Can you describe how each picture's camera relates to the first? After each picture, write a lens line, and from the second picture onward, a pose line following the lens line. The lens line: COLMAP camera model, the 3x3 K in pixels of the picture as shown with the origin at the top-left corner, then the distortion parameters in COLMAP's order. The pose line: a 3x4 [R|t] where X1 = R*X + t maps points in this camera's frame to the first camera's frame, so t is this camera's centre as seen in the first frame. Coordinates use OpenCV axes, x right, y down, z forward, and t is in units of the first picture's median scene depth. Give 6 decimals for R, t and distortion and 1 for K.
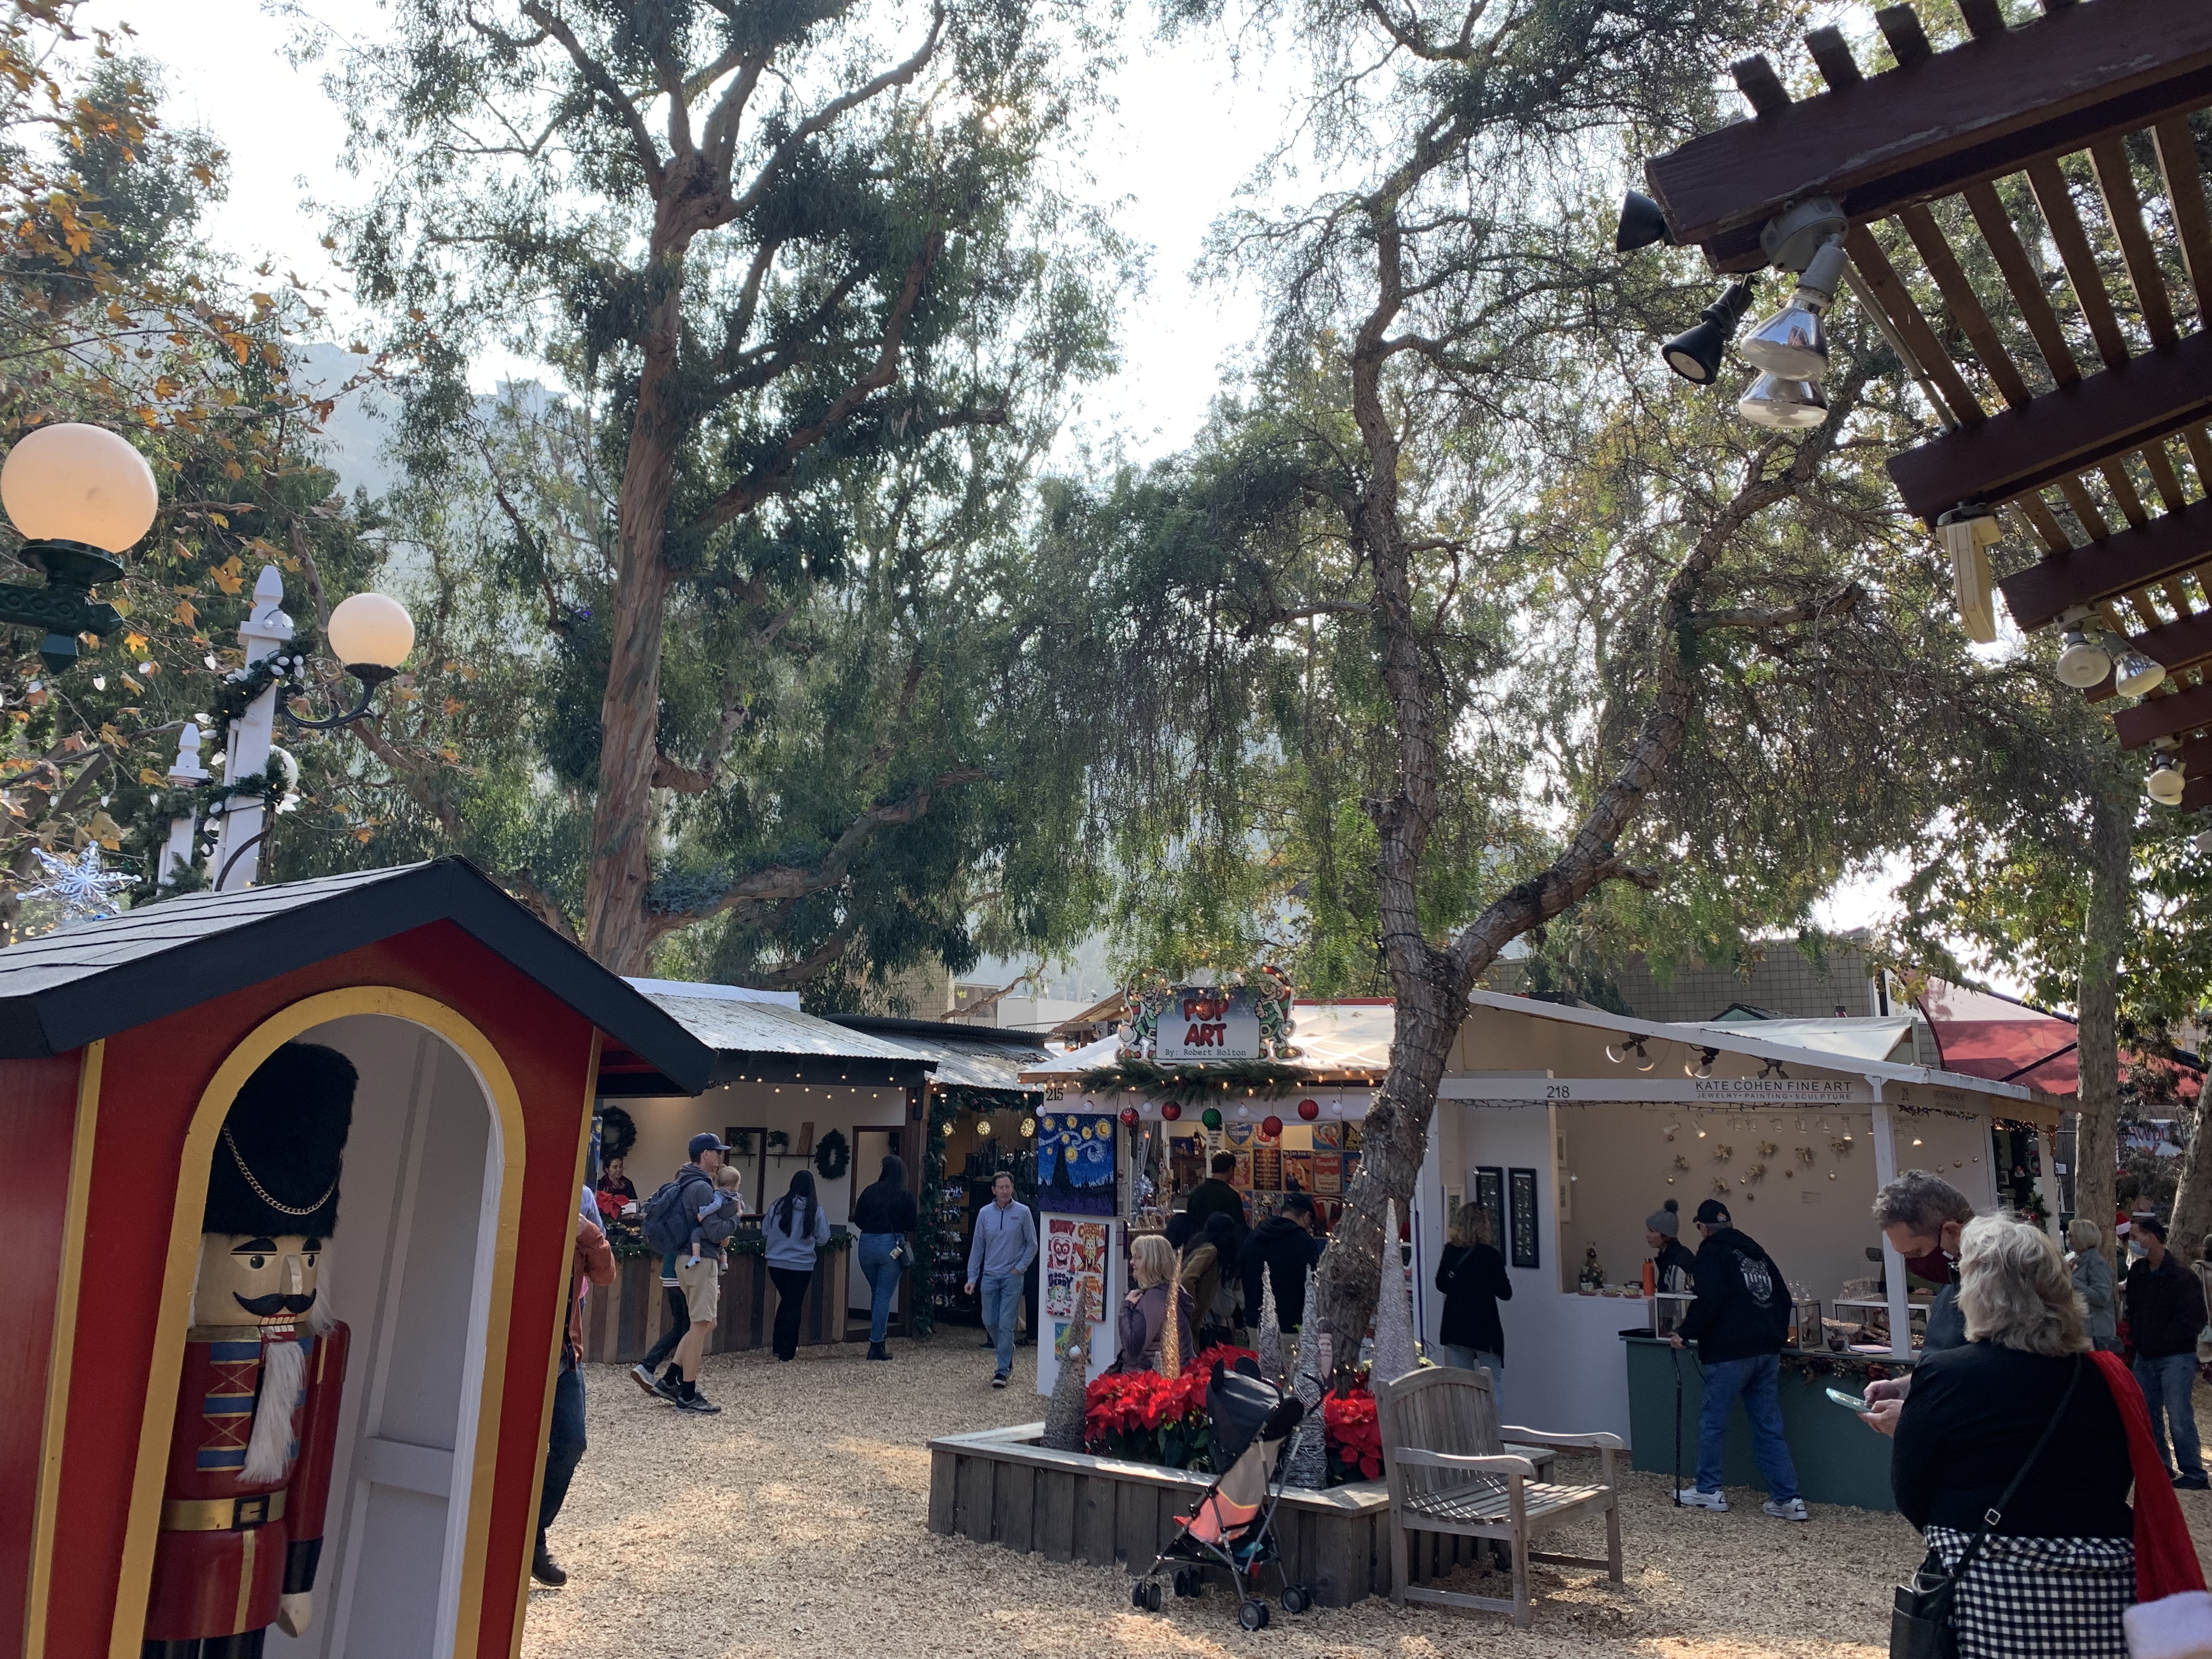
lens RADIAL K [[1667.1, 0, 1080.3], [0, 1667.1, 795.8], [0, 0, 1]] dist [0.036051, -0.042417]
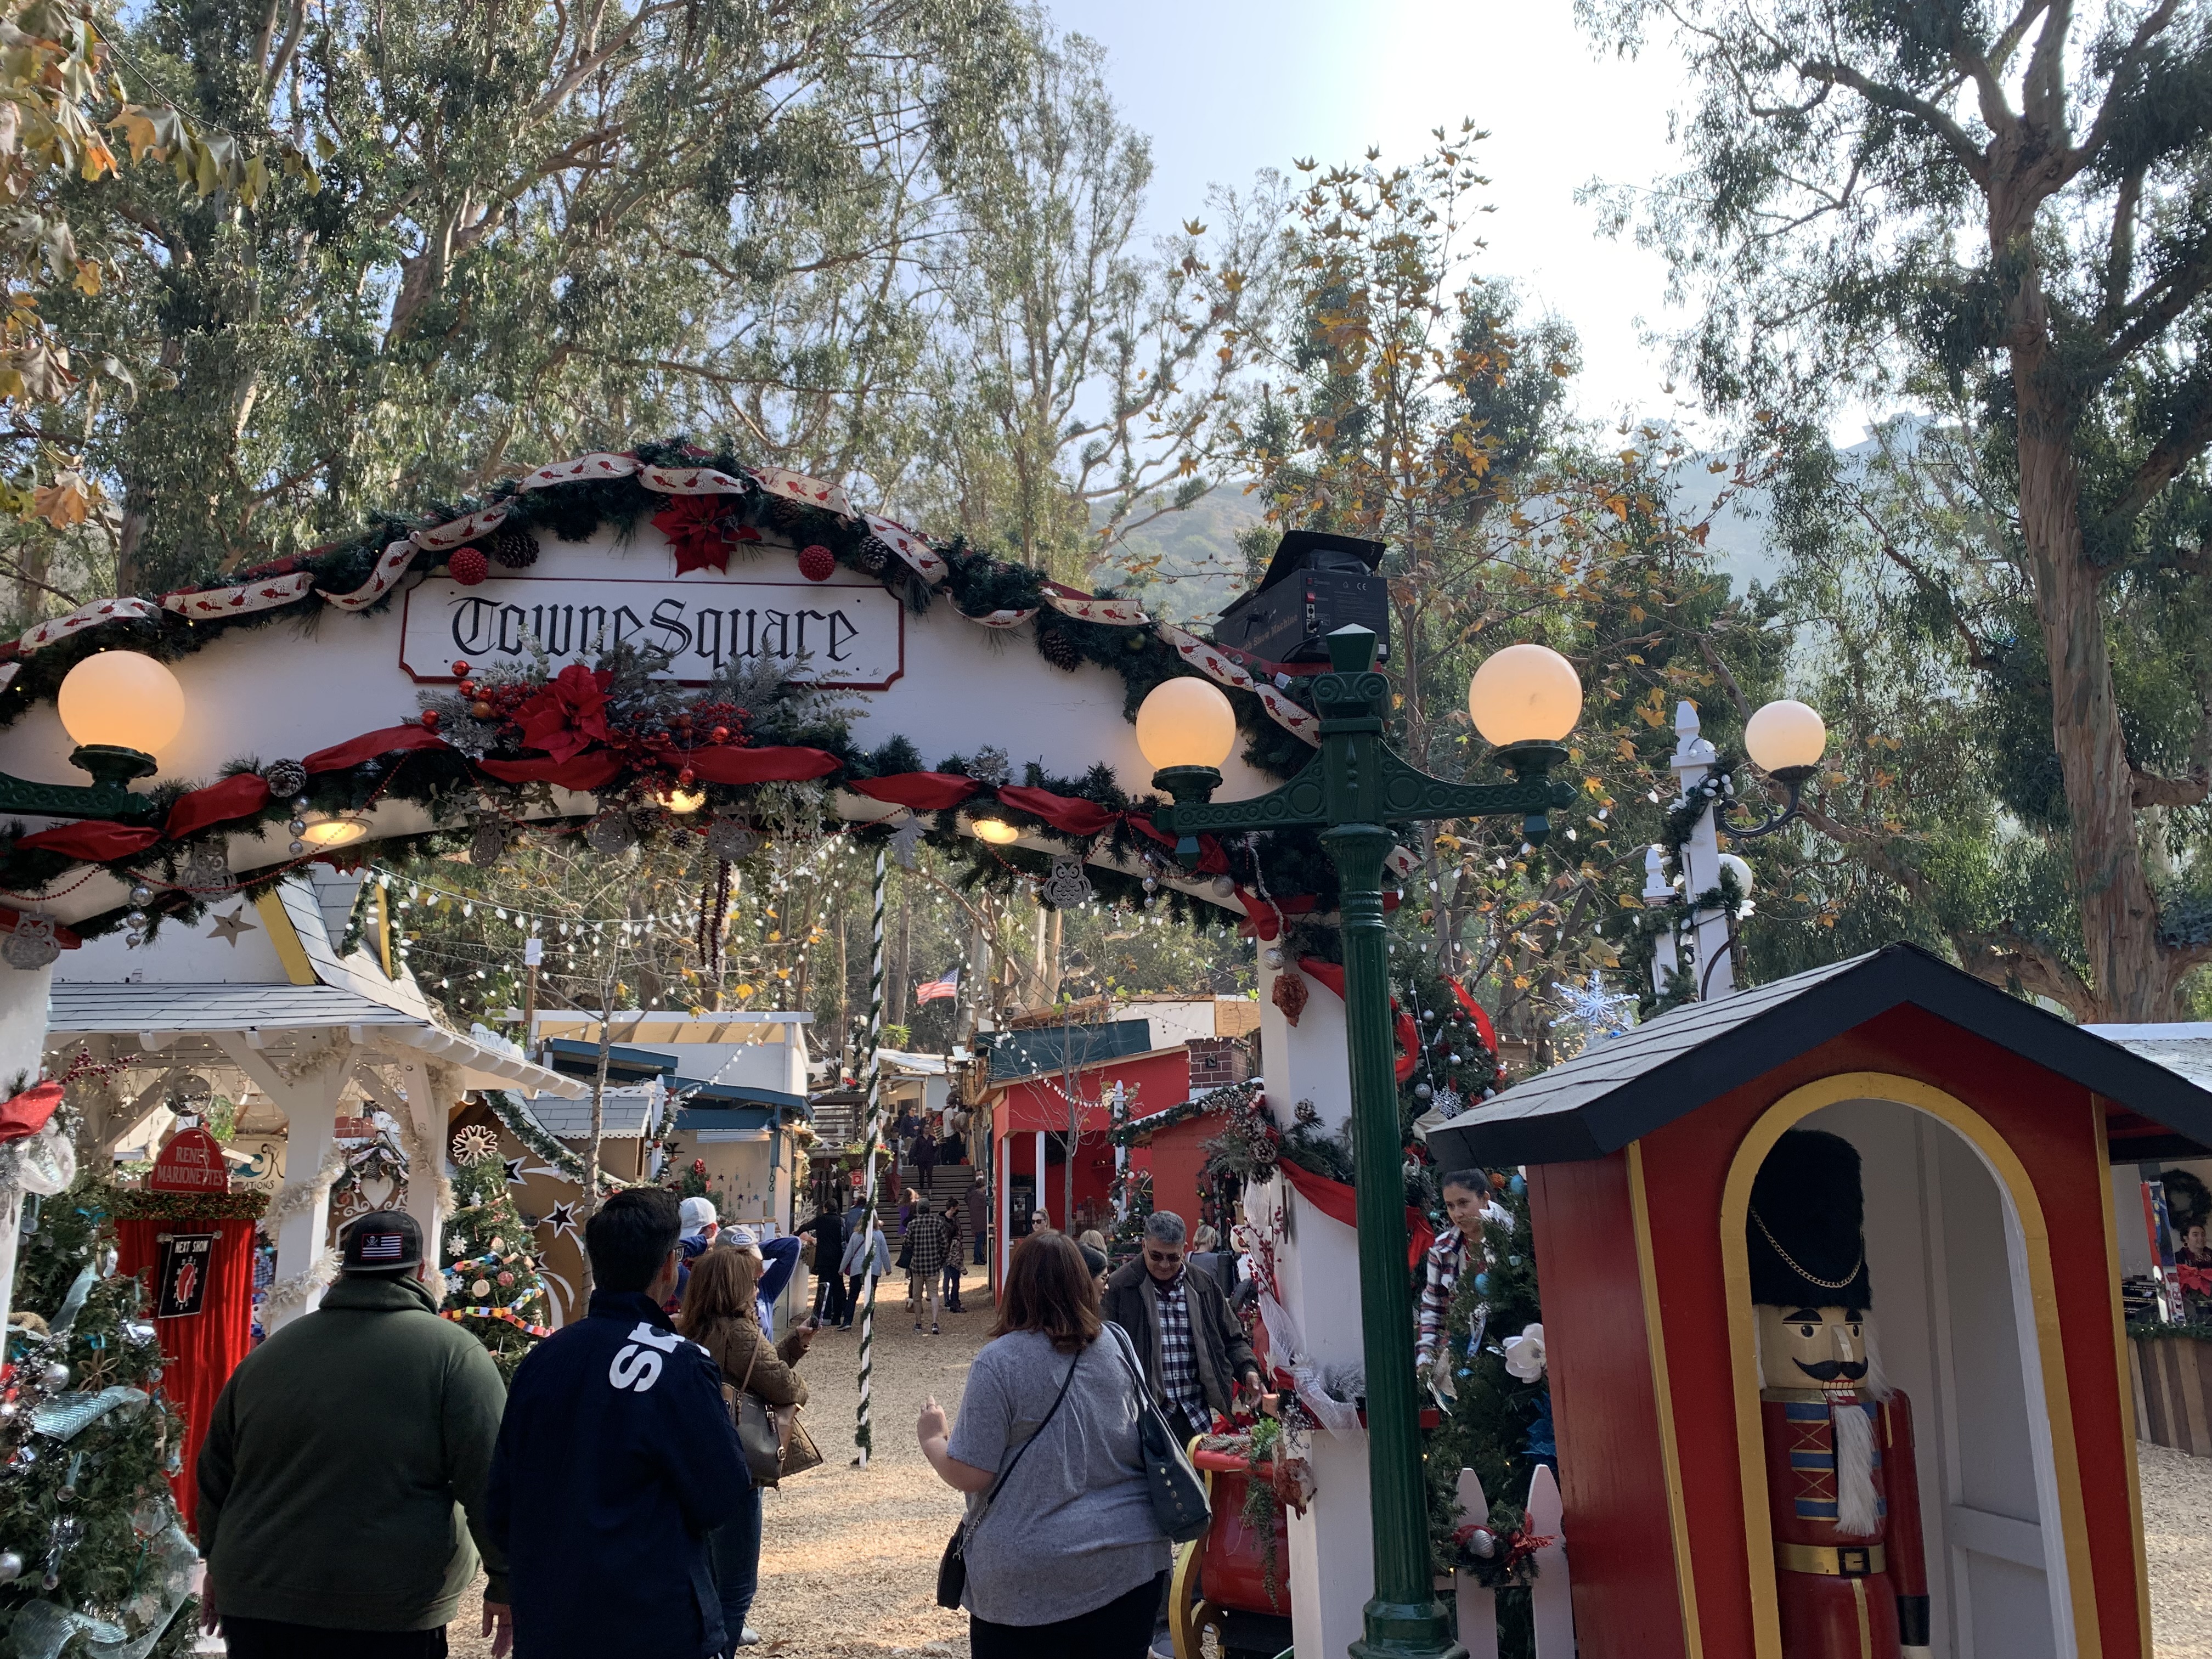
lens RADIAL K [[1672.5, 0, 1105.2], [0, 1672.5, 821.7], [0, 0, 1]] dist [0.011406, -0.011657]
pose [[0.672232, -0.202674, -0.712058, 0.014228], [0.181741, 0.977544, -0.106663, -0.004412], [0.717687, -0.057708, 0.693971, -0.021072]]
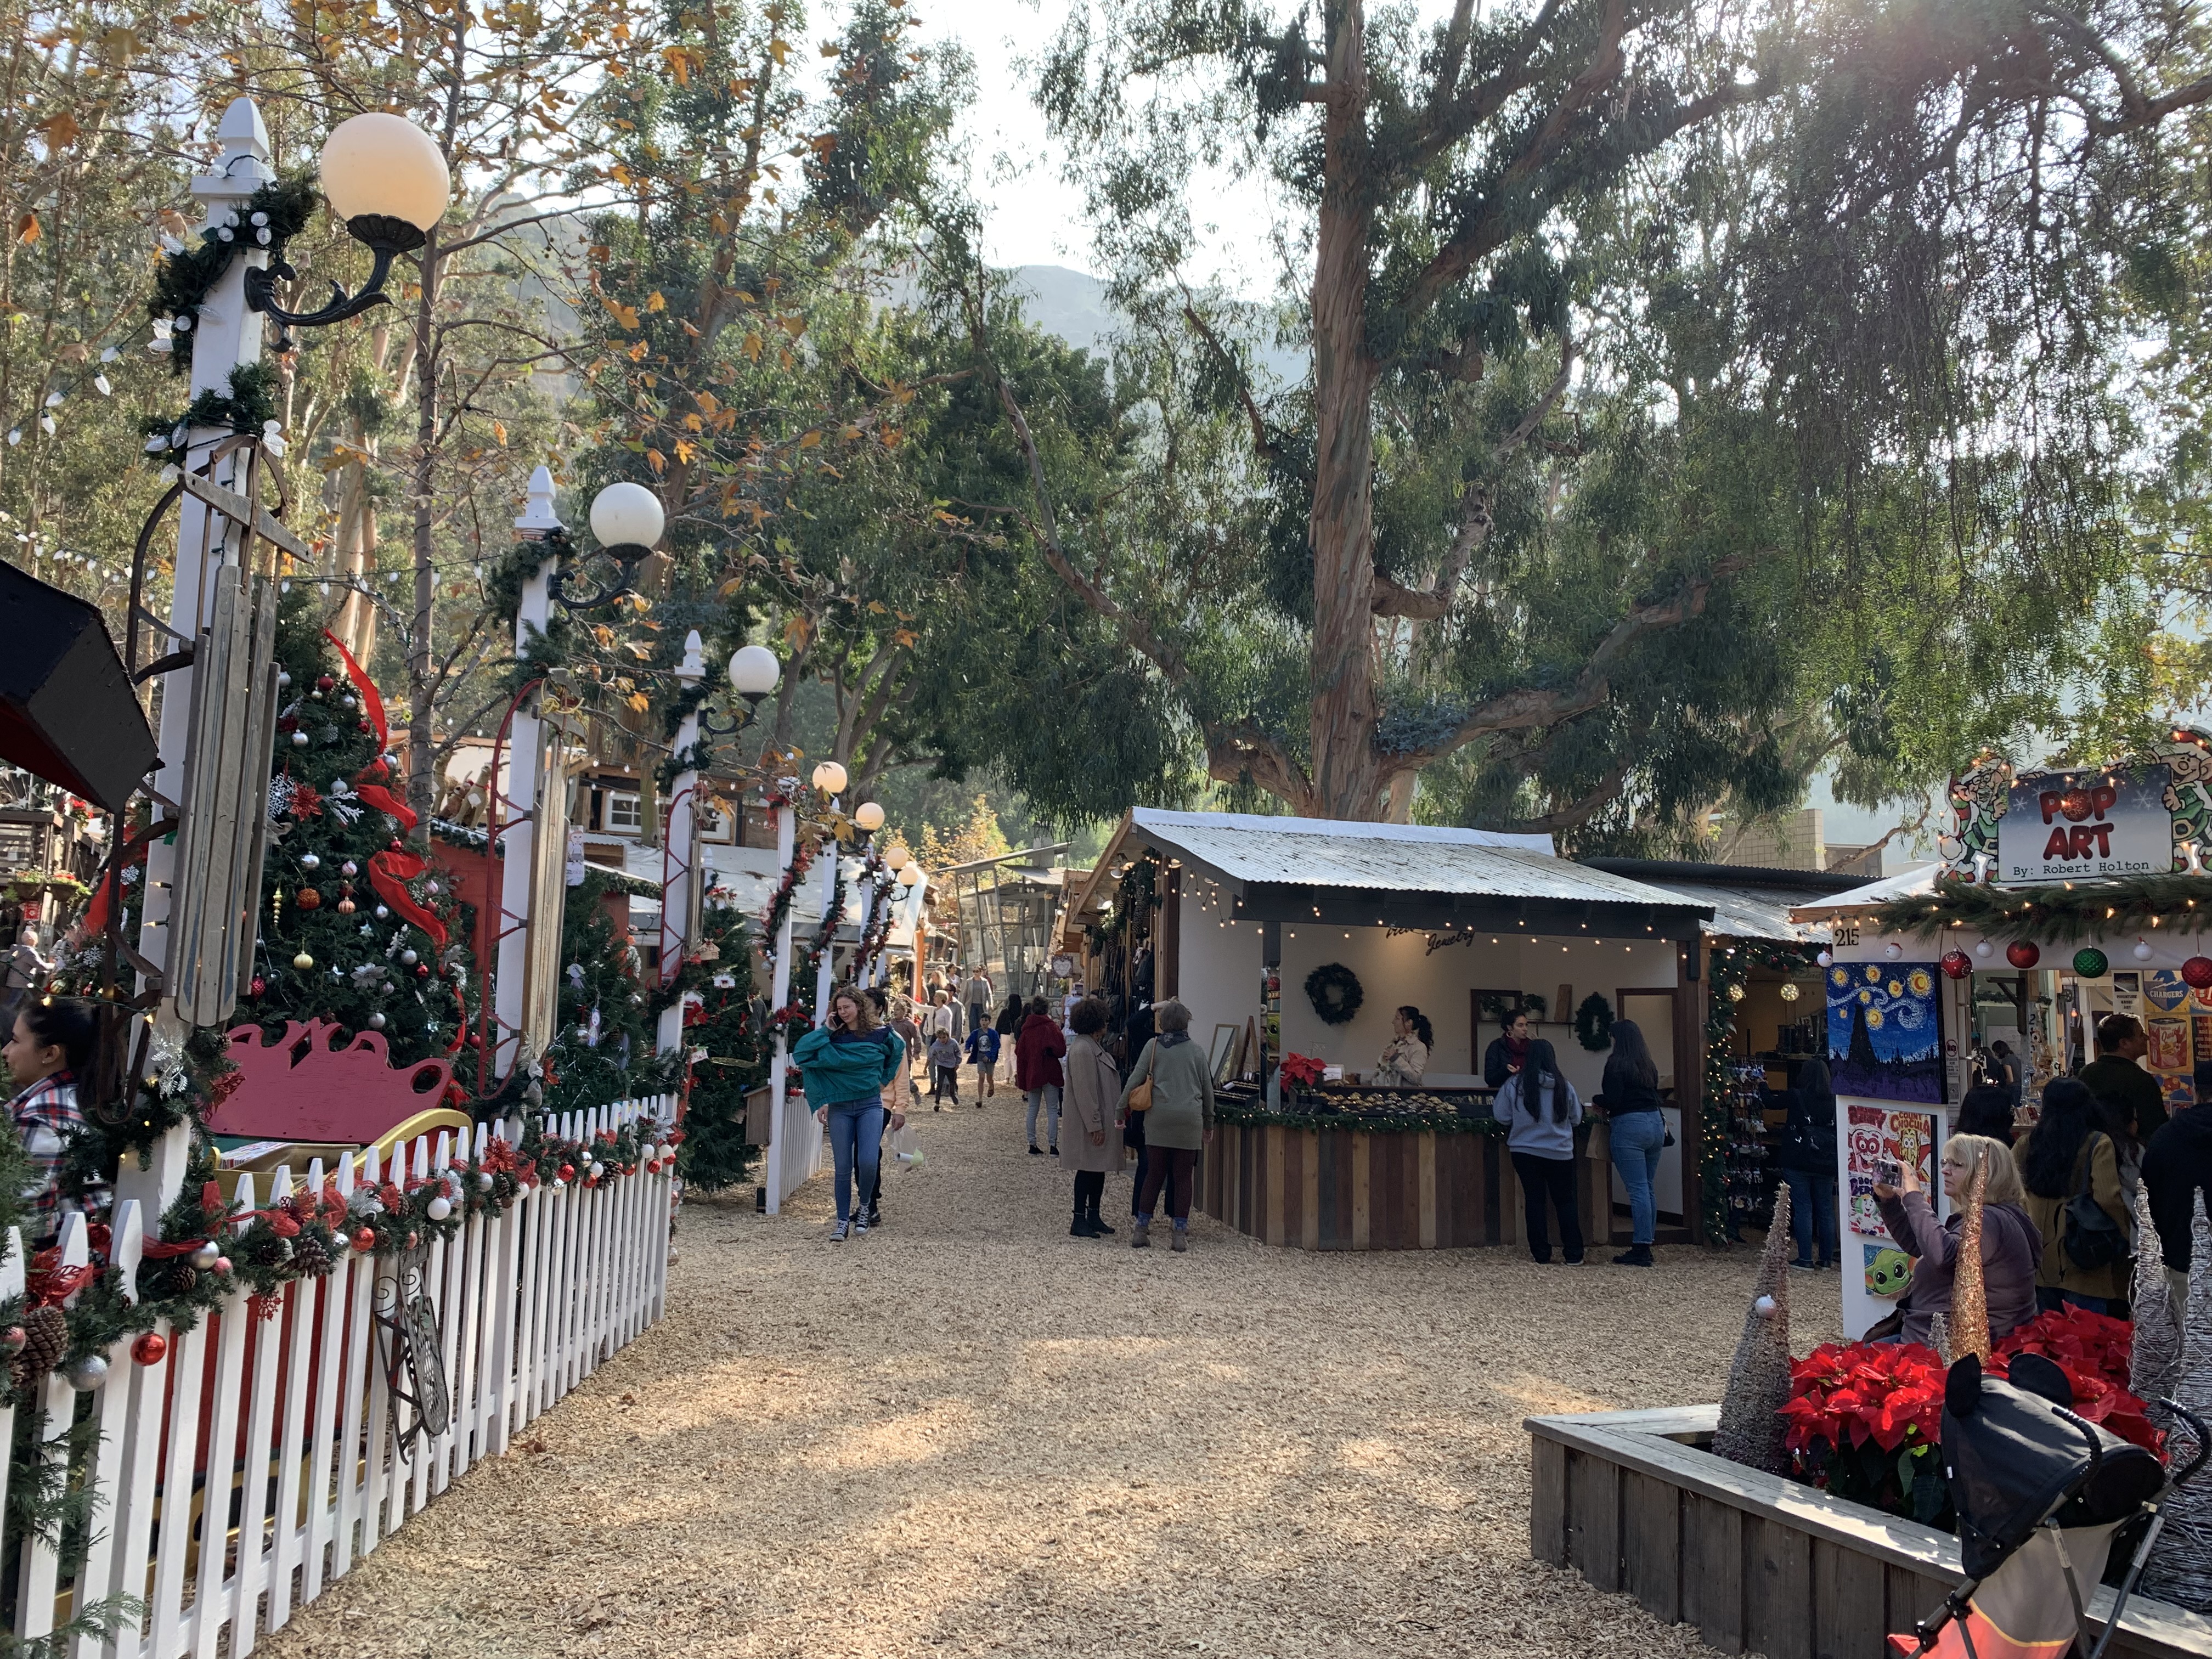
lens RADIAL K [[1648.8, 0, 1103.4], [0, 1648.8, 832.9], [0, 0, 1]] dist [0.010008, 0.001321]
pose [[0.872244, -0.046249, -0.486879, 0.055227], [0.088044, 0.994103, 0.063300, 0.060900], [0.481081, -0.098080, 0.871173, 0.226752]]
